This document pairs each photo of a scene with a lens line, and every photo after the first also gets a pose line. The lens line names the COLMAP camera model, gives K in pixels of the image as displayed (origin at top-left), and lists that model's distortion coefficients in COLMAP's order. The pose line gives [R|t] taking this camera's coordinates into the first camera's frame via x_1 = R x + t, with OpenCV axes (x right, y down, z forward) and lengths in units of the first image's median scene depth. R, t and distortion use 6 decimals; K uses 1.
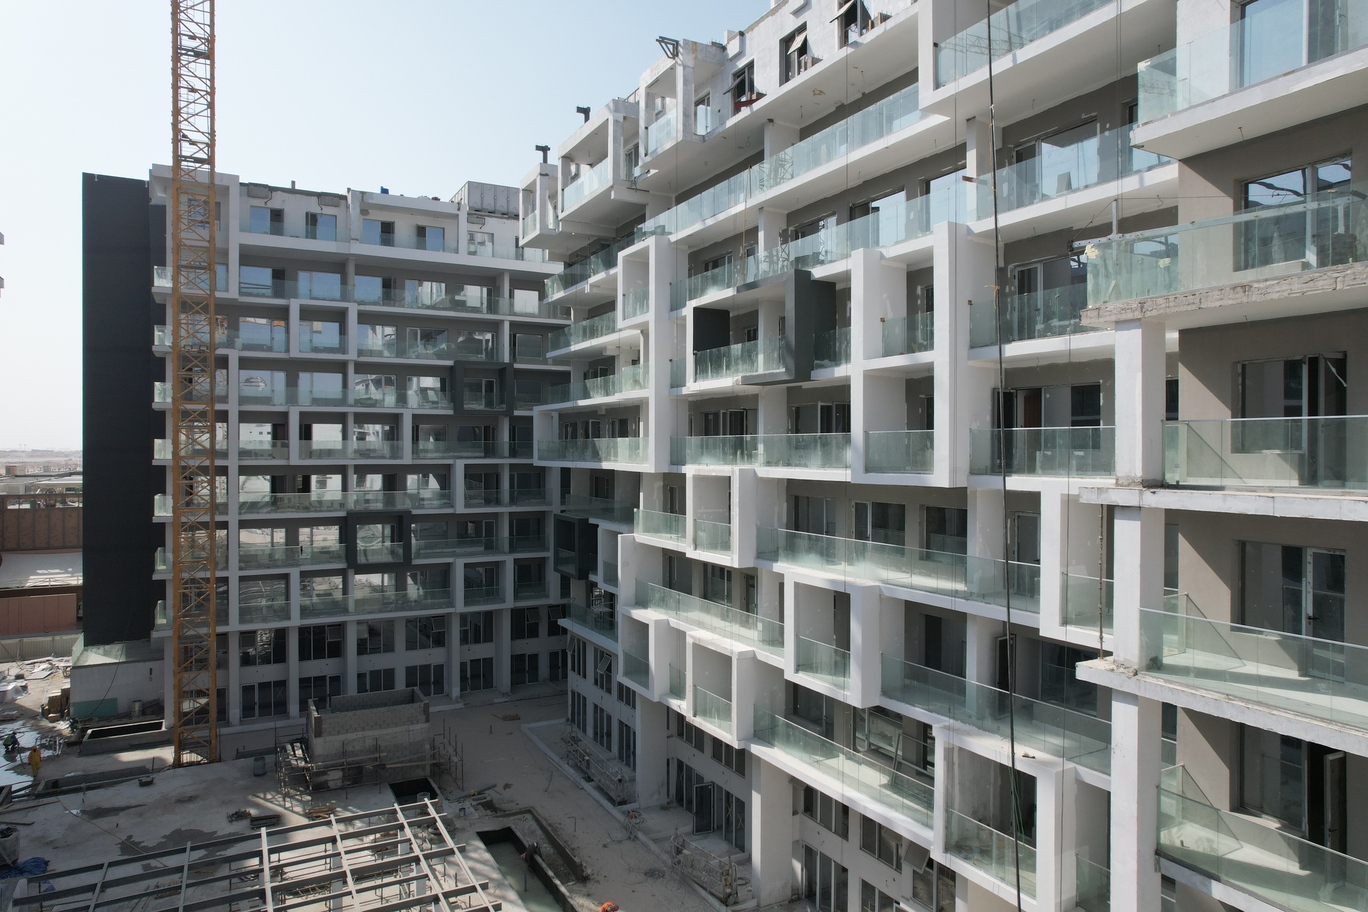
lens RADIAL K [[873.5, 0, 689.7], [0, 873.5, 454.1], [0, 0, 1]] dist [-0.072724, 0.065397]
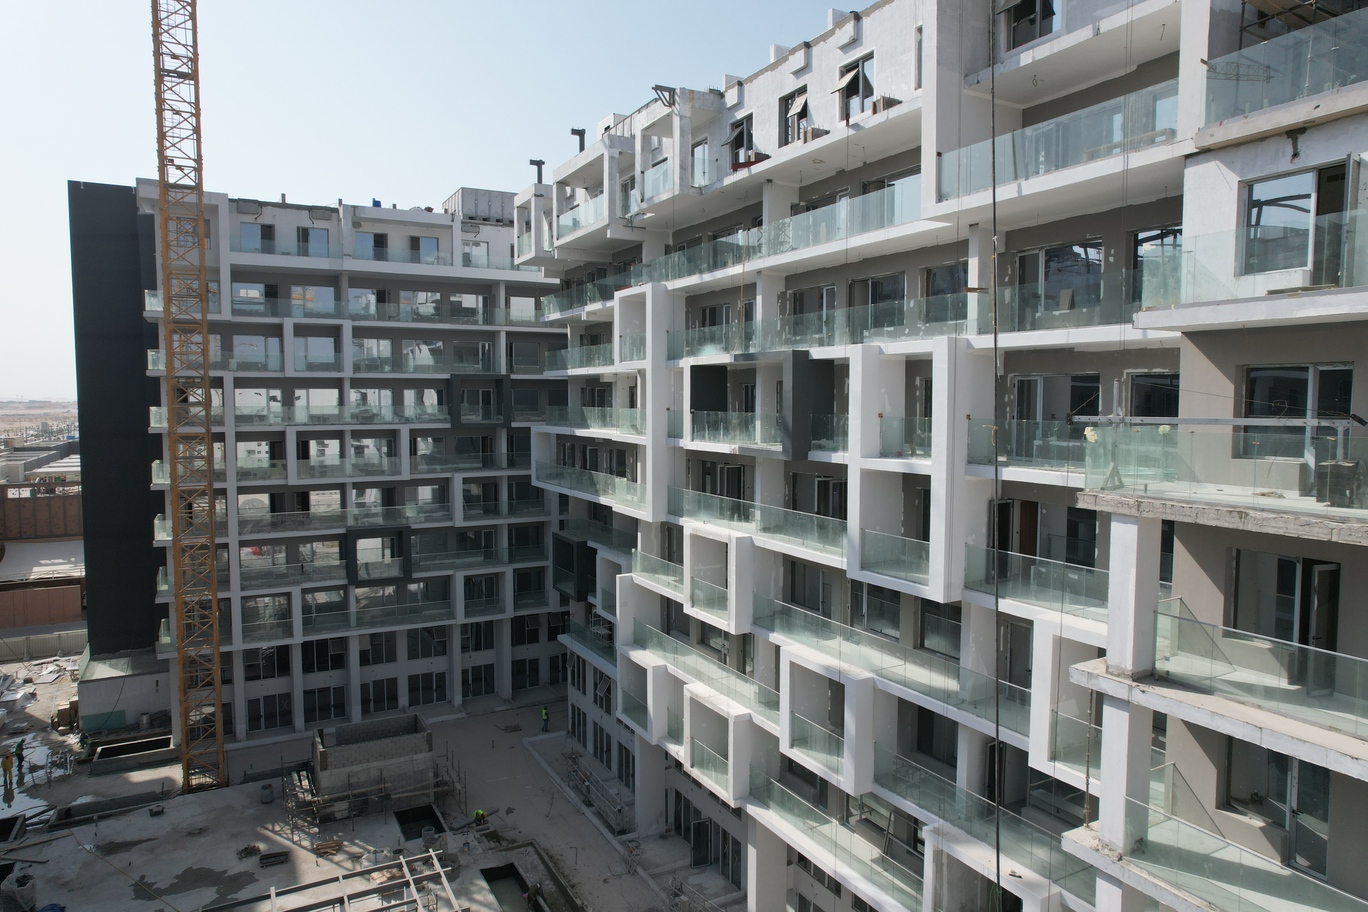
lens RADIAL K [[873.5, 0, 689.7], [0, 873.5, 454.1], [0, 0, 1]] dist [-0.072724, 0.065397]
pose [[0.999999, -0.000618, 0.000930, 0.001916], [0.000560, 0.998177, 0.060347, -0.107578], [-0.000965, -0.060346, 0.998177, 0.003251]]
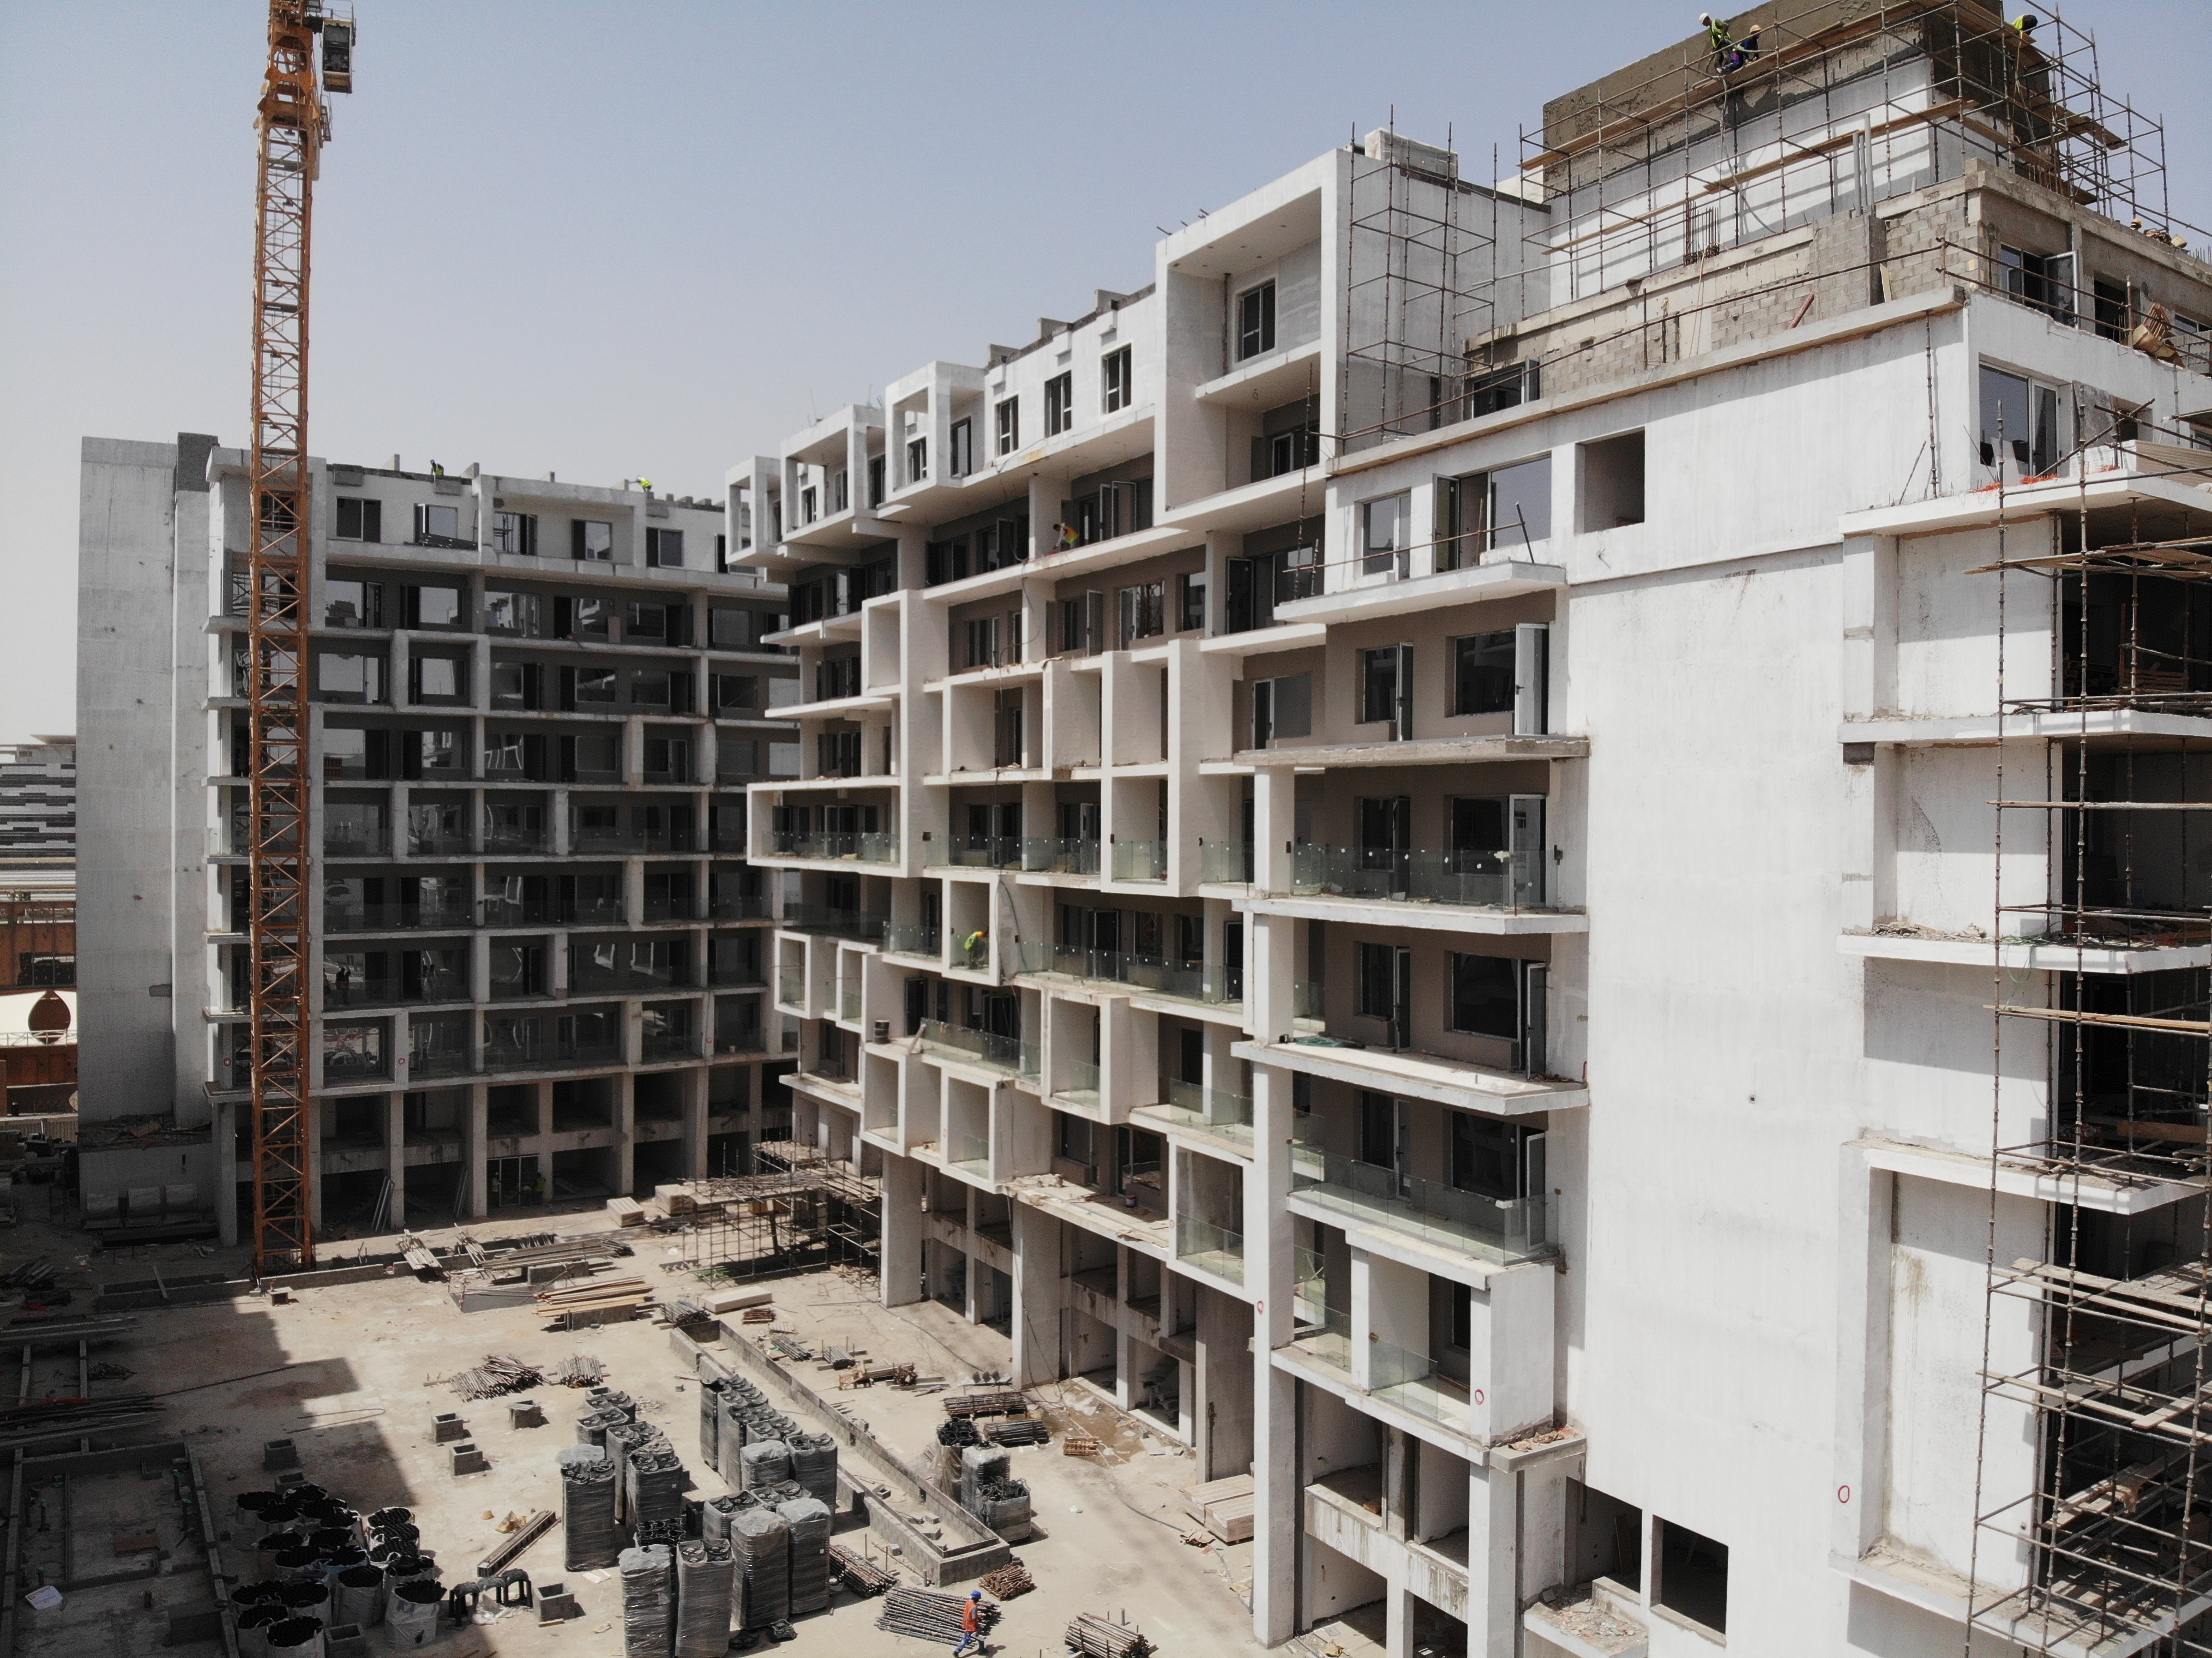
lens RADIAL K [[1632.9, 0, 1125.5], [0, 1632.9, 828.2], [0, 0, 1]] dist [0.142314, -0.333610]
pose [[0.997874, 0.001563, 0.065156, 0.060660], [-0.001626, 0.999998, 0.000916, -0.025170], [-0.065155, -0.001020, 0.997875, -0.512084]]
